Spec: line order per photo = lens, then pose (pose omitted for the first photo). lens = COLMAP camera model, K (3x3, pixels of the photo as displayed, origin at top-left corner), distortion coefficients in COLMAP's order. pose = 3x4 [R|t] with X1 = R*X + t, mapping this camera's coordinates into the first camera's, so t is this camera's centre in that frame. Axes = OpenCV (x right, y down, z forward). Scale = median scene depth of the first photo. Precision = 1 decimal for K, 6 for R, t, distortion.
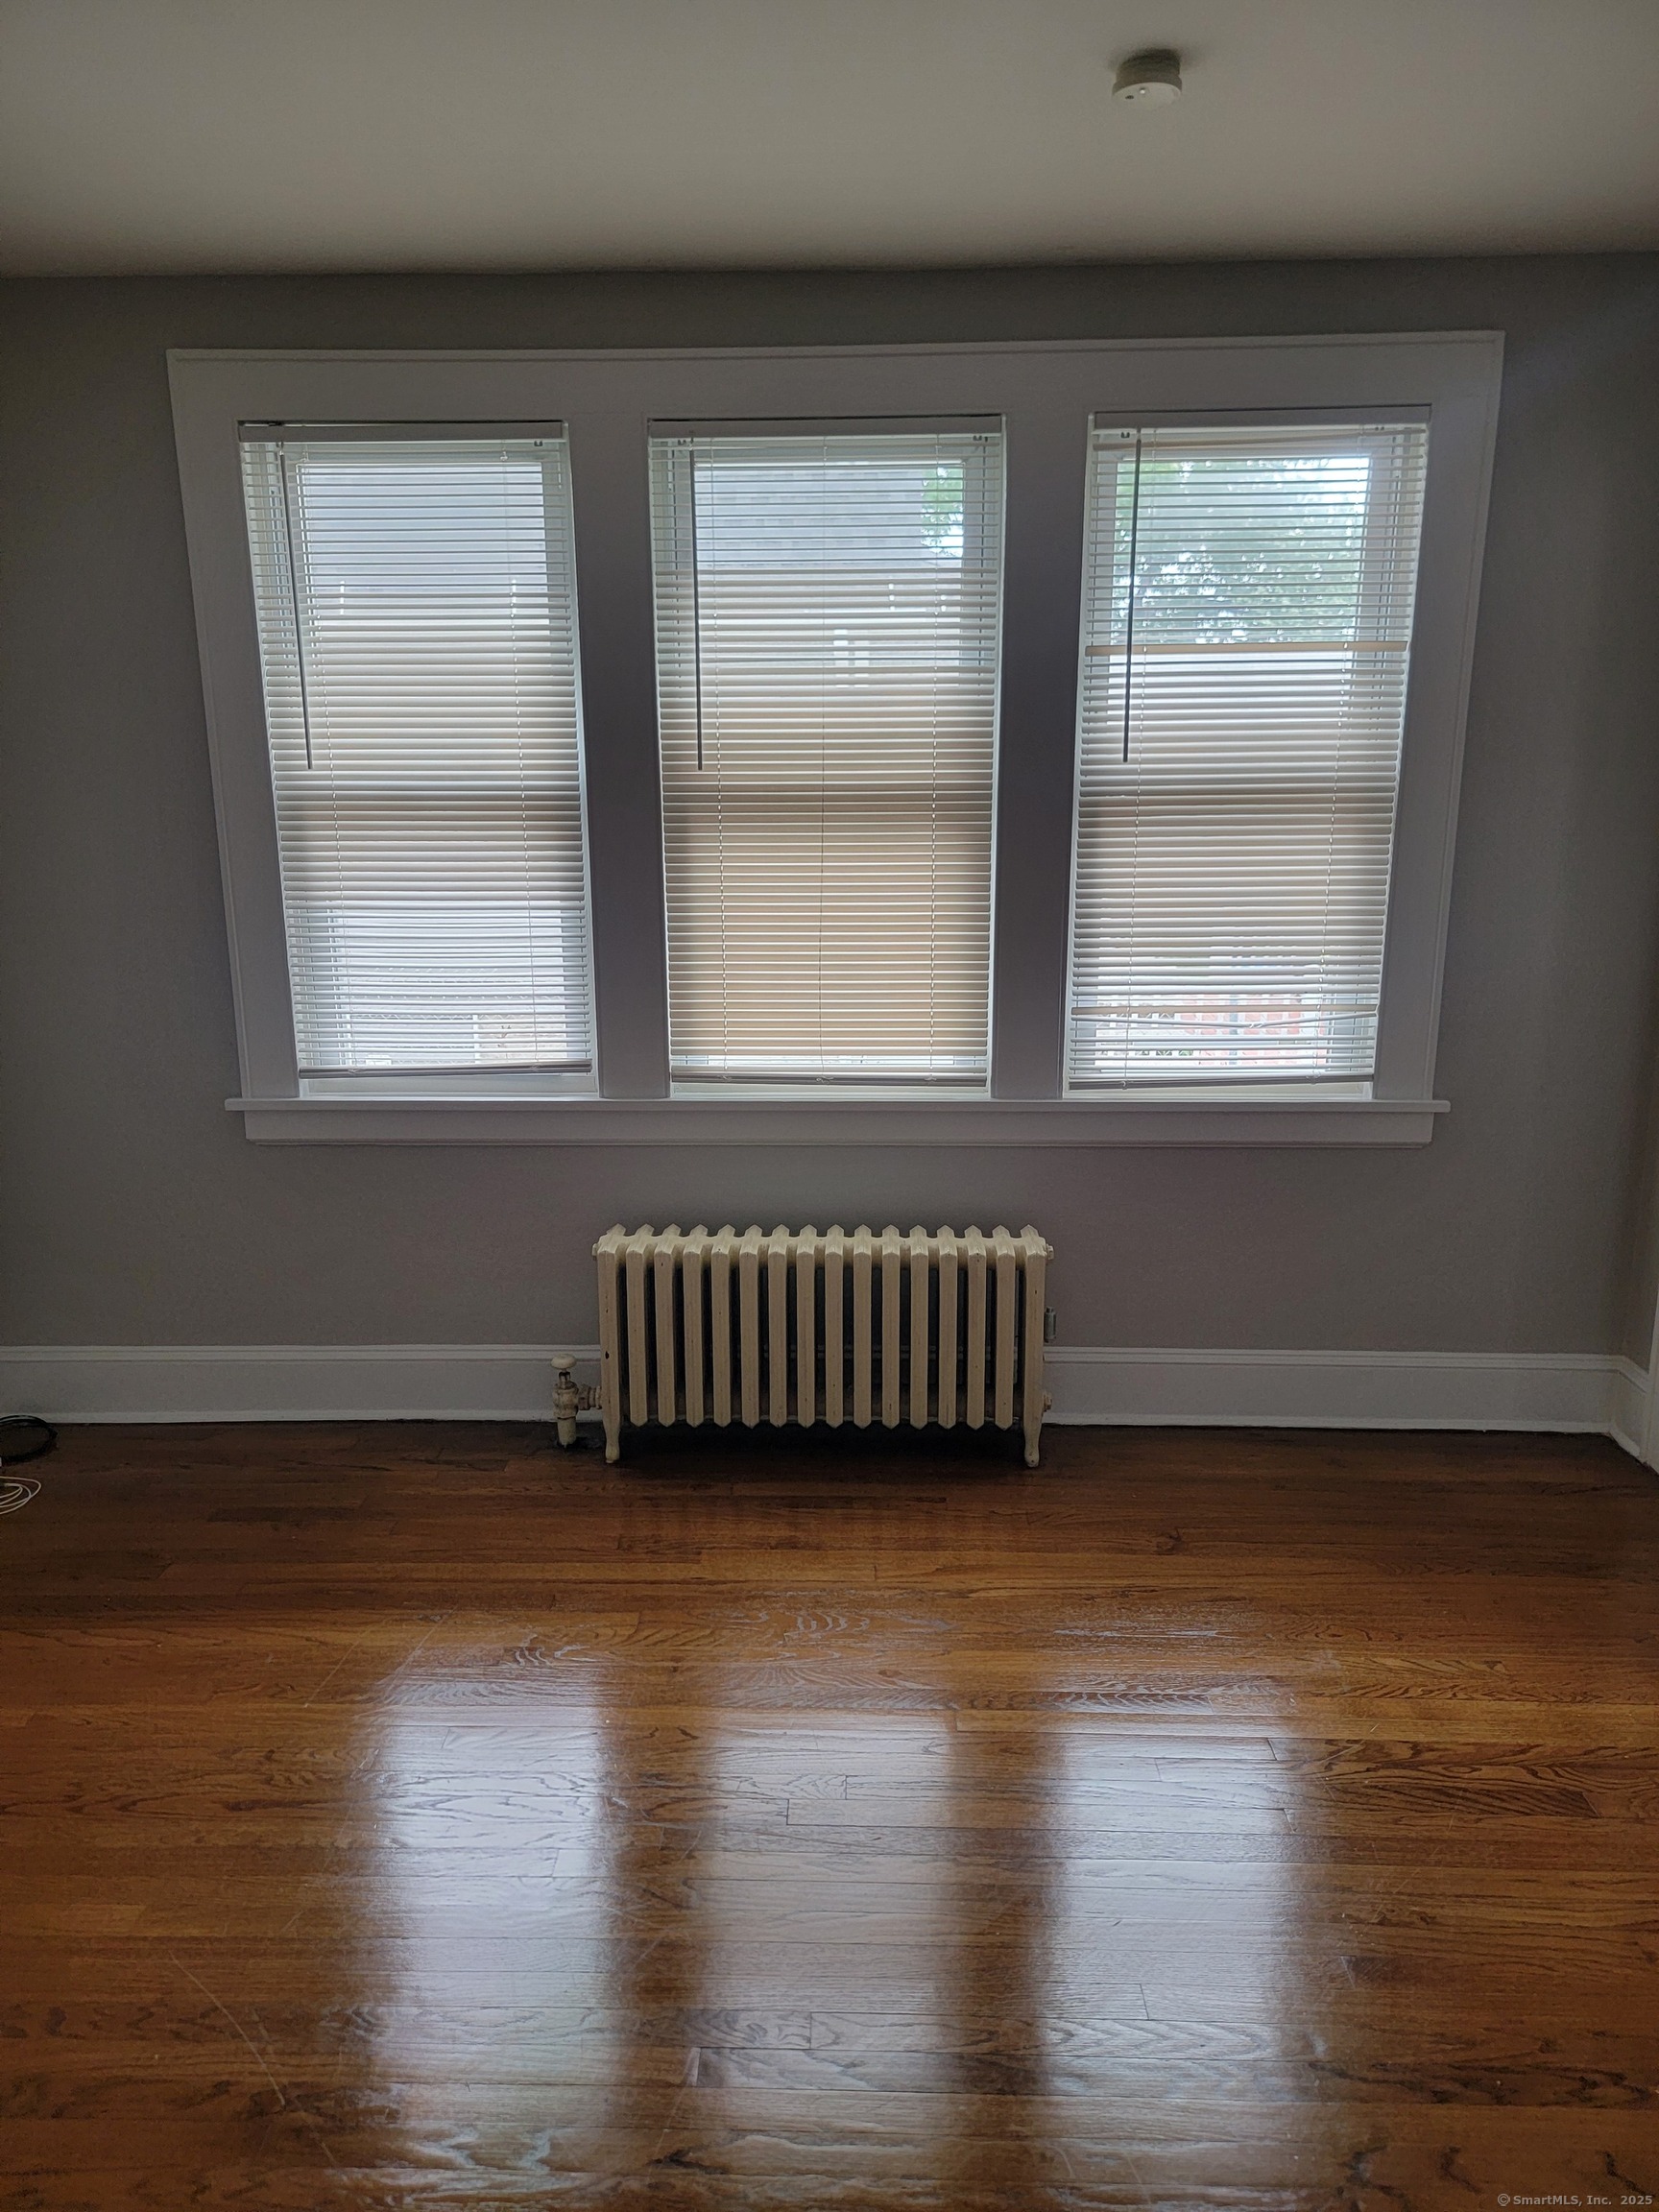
lens RADIAL K [[1514.3, 0, 825.8], [0, 1514.3, 1117.8], [0, 0, 1]] dist [0.086001, -0.083262]
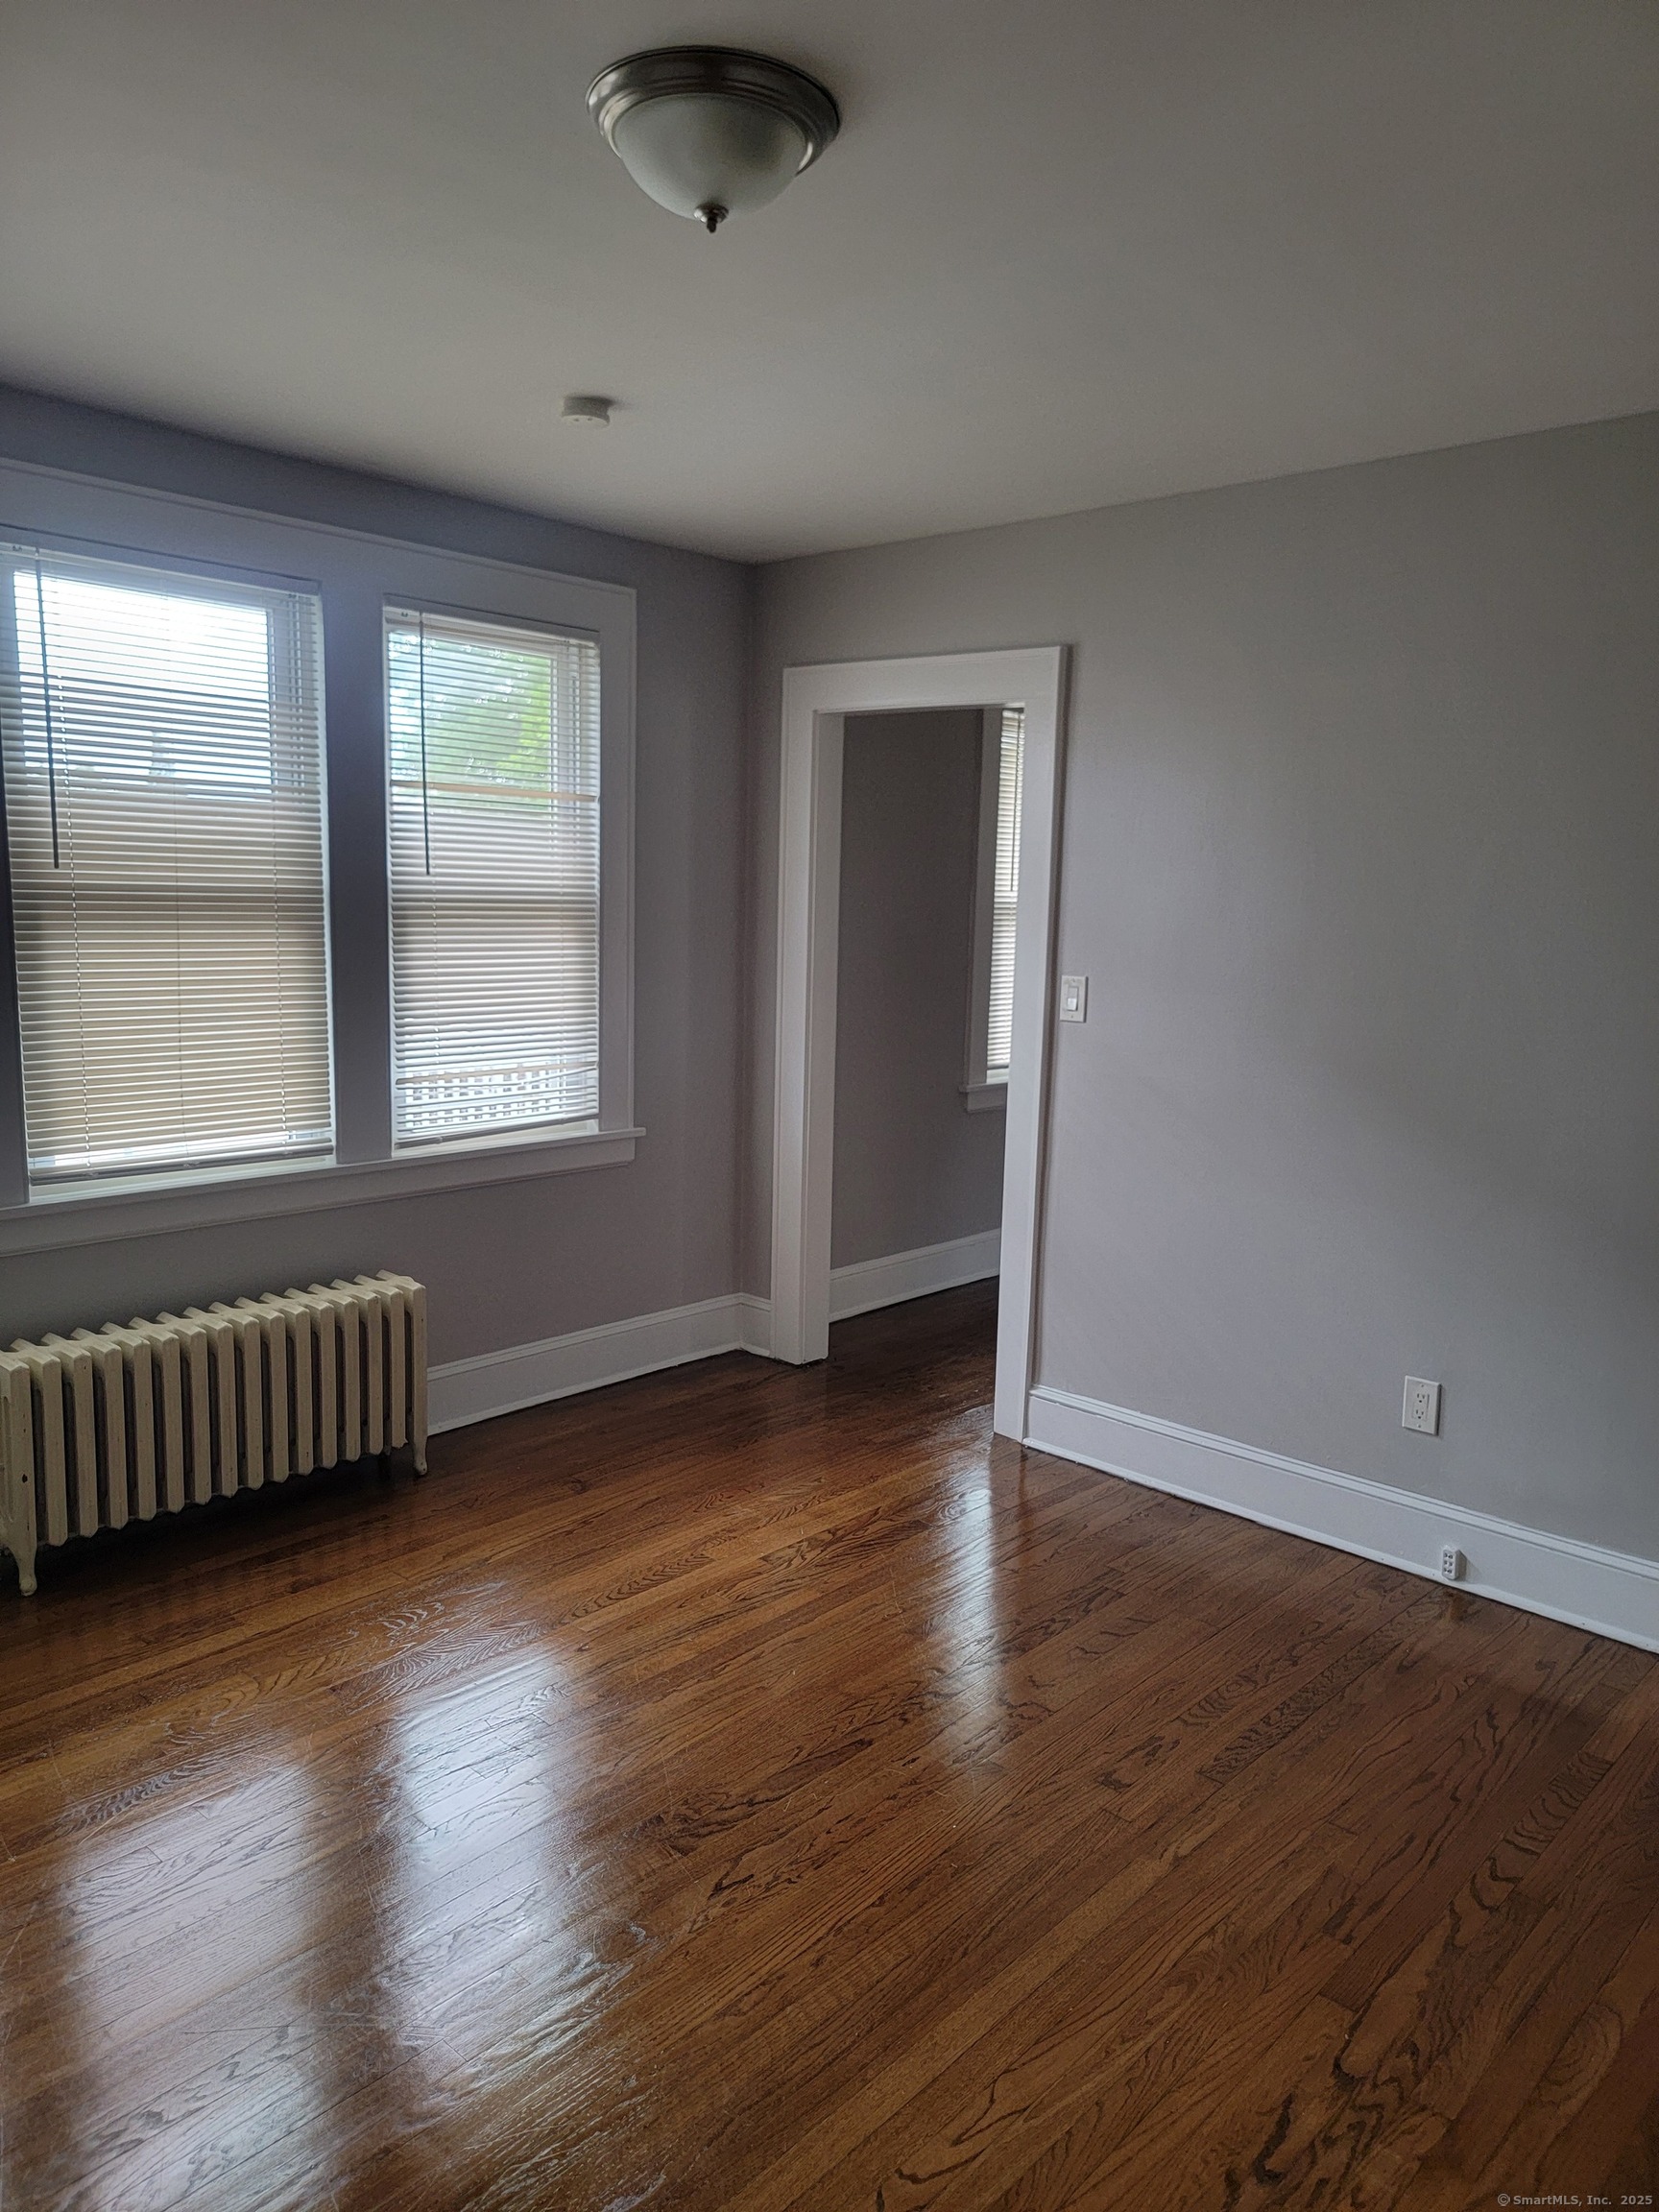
lens RADIAL K [[1541.9, 0, 815.2], [0, 1541.9, 1119.8], [0, 0, 1]] dist [0.084927, -0.069033]
pose [[0.659524, -0.091972, 0.746036, -0.532146], [0.135508, 0.990773, 0.002349, -0.000275], [-0.739368, 0.099544, 0.665902, -0.035329]]
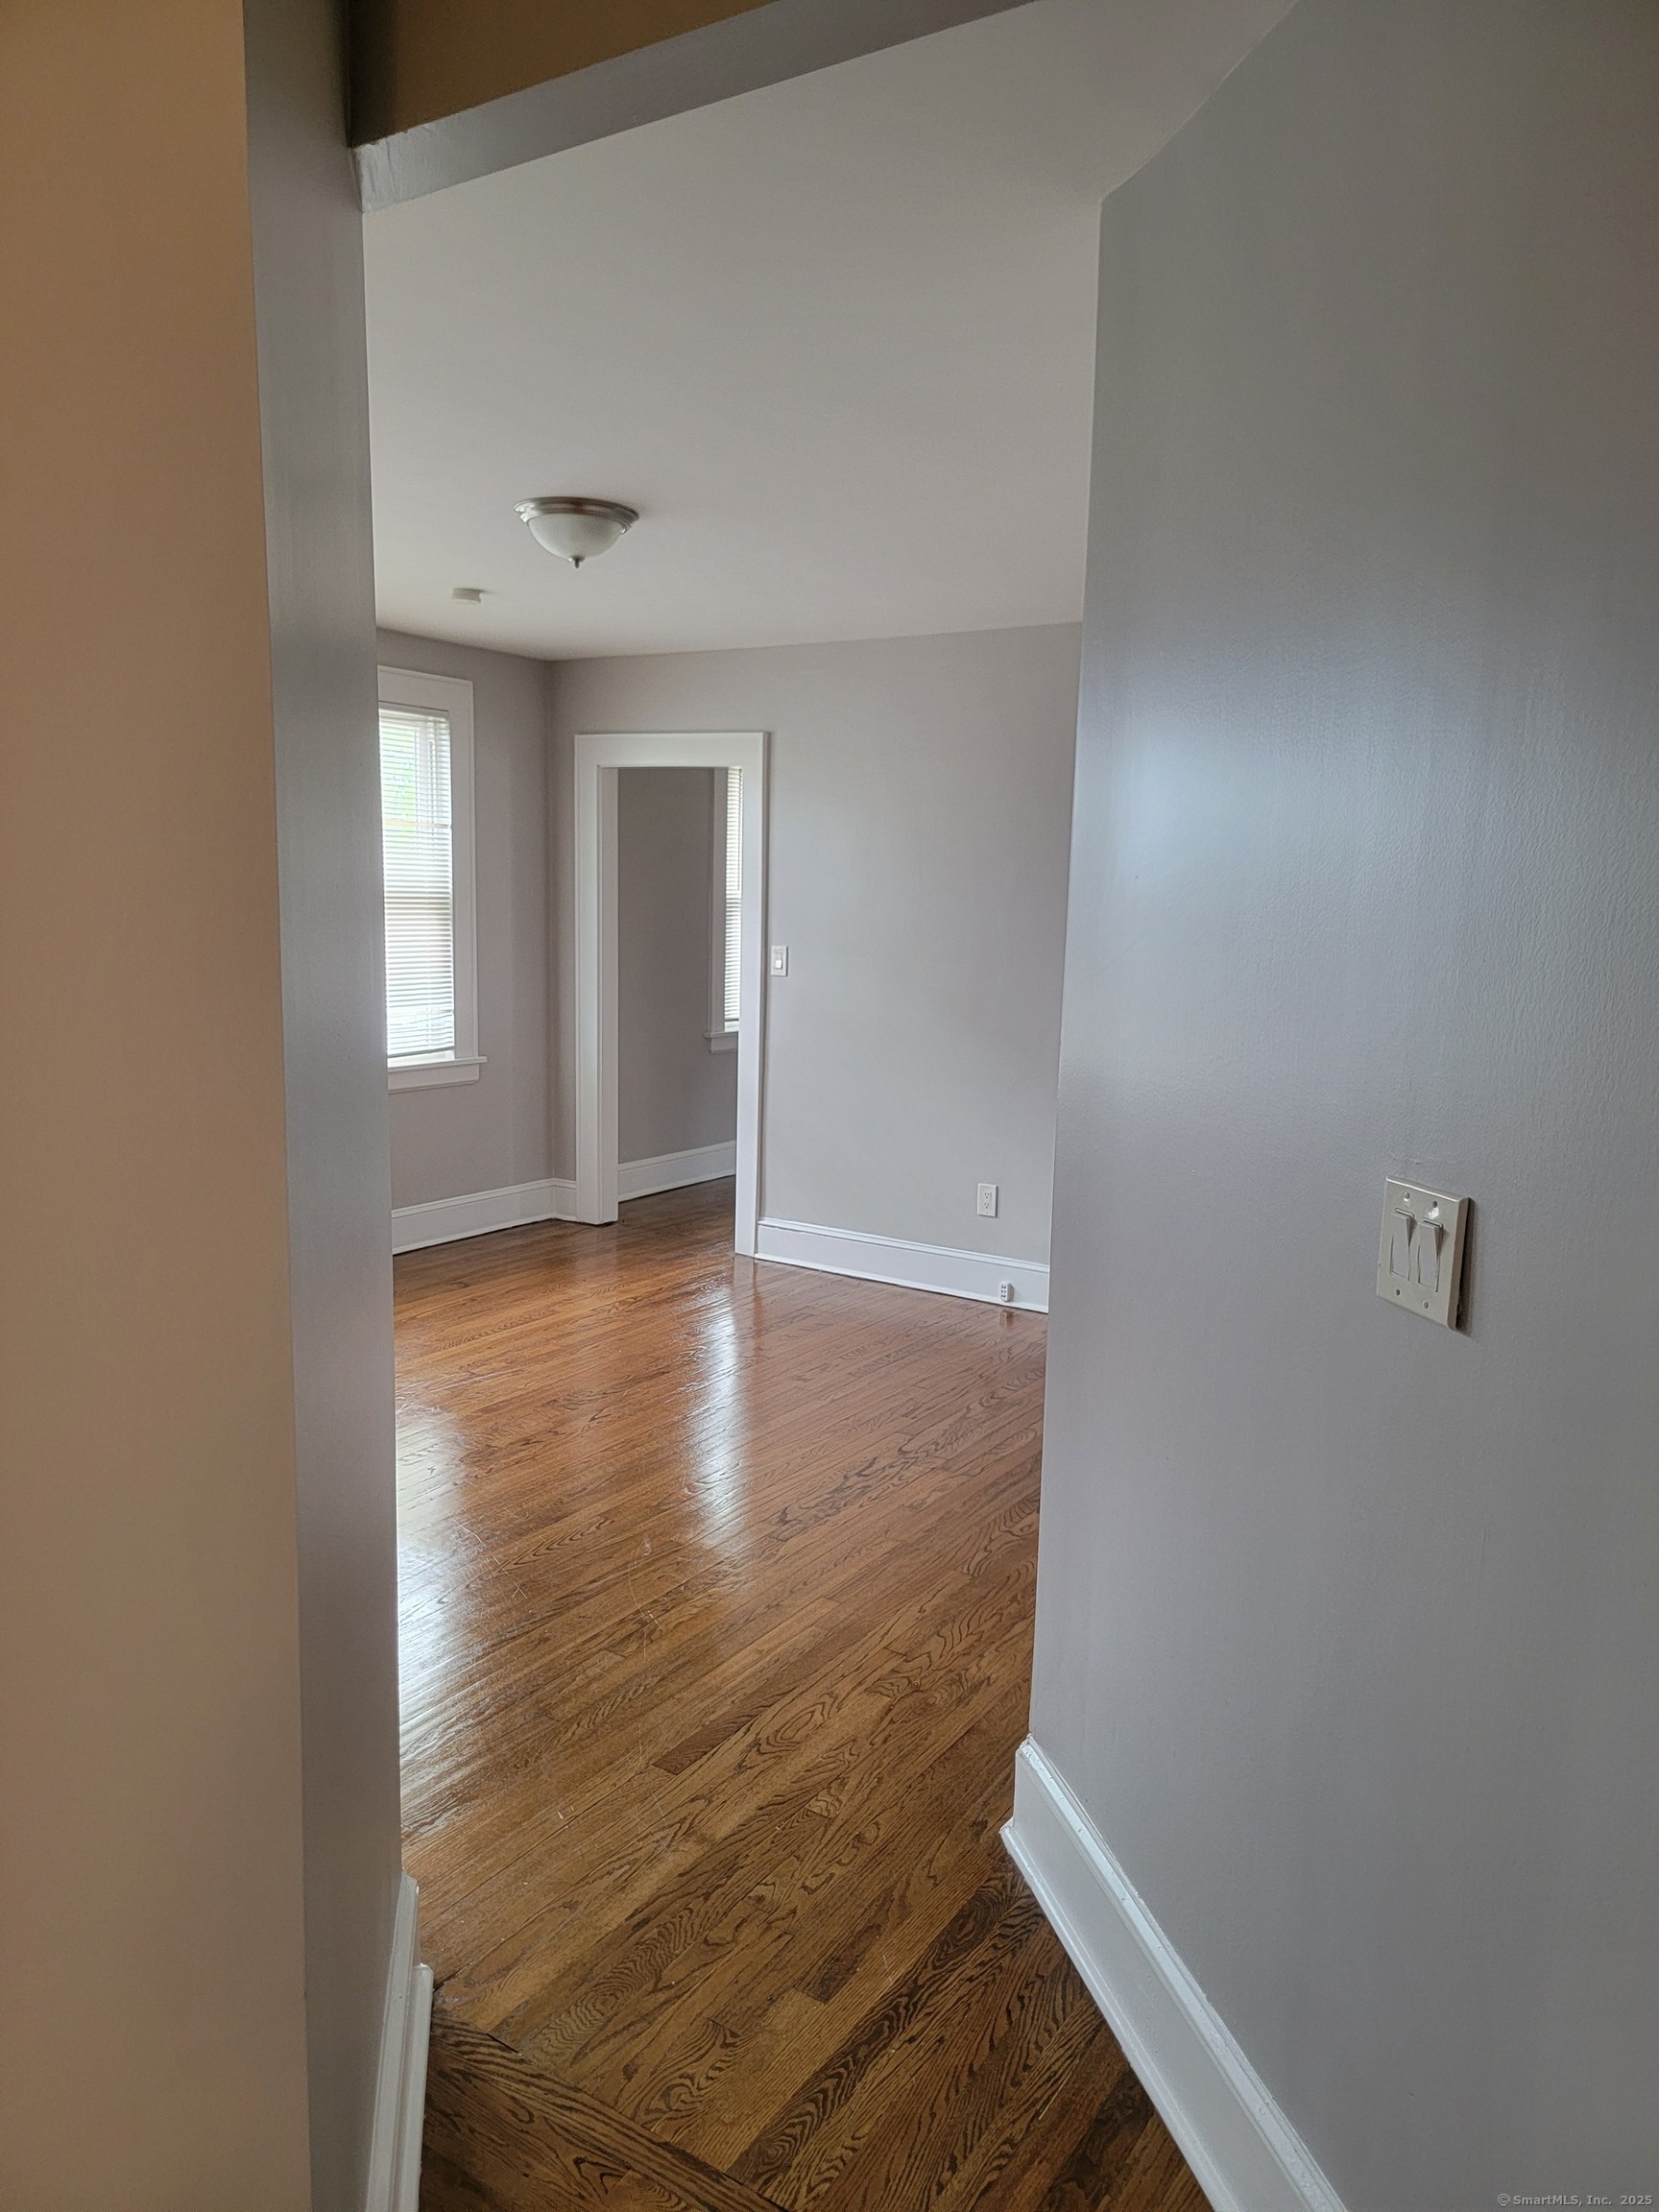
lens RADIAL K [[1541.9, 0, 815.2], [0, 1541.9, 1119.8], [0, 0, 1]] dist [0.084927, -0.069033]
pose [[0.521994, -0.108818, 0.845979, -1.070601], [0.159619, 0.986769, 0.028438, 0.081094], [-0.837881, 0.120190, 0.532457, -0.400379]]
